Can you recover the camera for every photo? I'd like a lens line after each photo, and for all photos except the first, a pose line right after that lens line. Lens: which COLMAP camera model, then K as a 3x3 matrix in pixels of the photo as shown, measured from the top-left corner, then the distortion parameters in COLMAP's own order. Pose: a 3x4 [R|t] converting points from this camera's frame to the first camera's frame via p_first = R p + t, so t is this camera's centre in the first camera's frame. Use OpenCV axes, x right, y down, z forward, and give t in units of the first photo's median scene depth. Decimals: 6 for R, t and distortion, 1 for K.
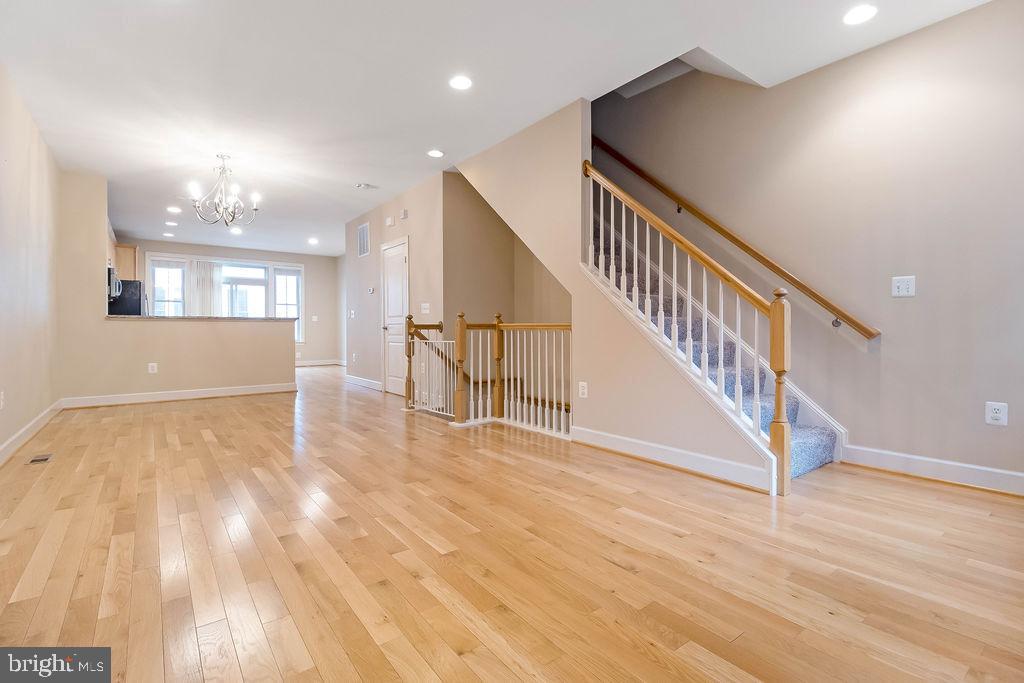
lens RADIAL K [[476.4, 0, 507.9], [0, 476.4, 333.6], [0, 0, 1]] dist [-0.000261, -0.002134]
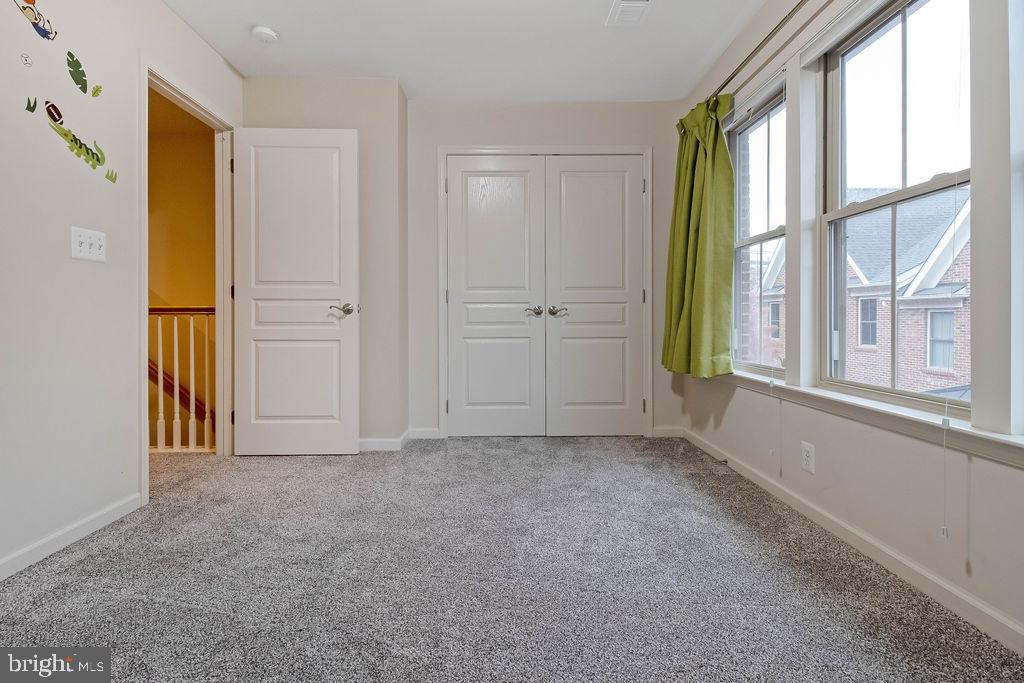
lens RADIAL K [[476.4, 0, 511.8], [0, 476.4, 334.2], [0, 0, 1]] dist [-0.000261, -0.002134]
pose [[0.799044, 0.005126, -0.601251, 0.732698], [-0.004342, 0.999987, 0.002755, 0.012893], [0.601257, 0.000409, 0.799056, 0.737746]]
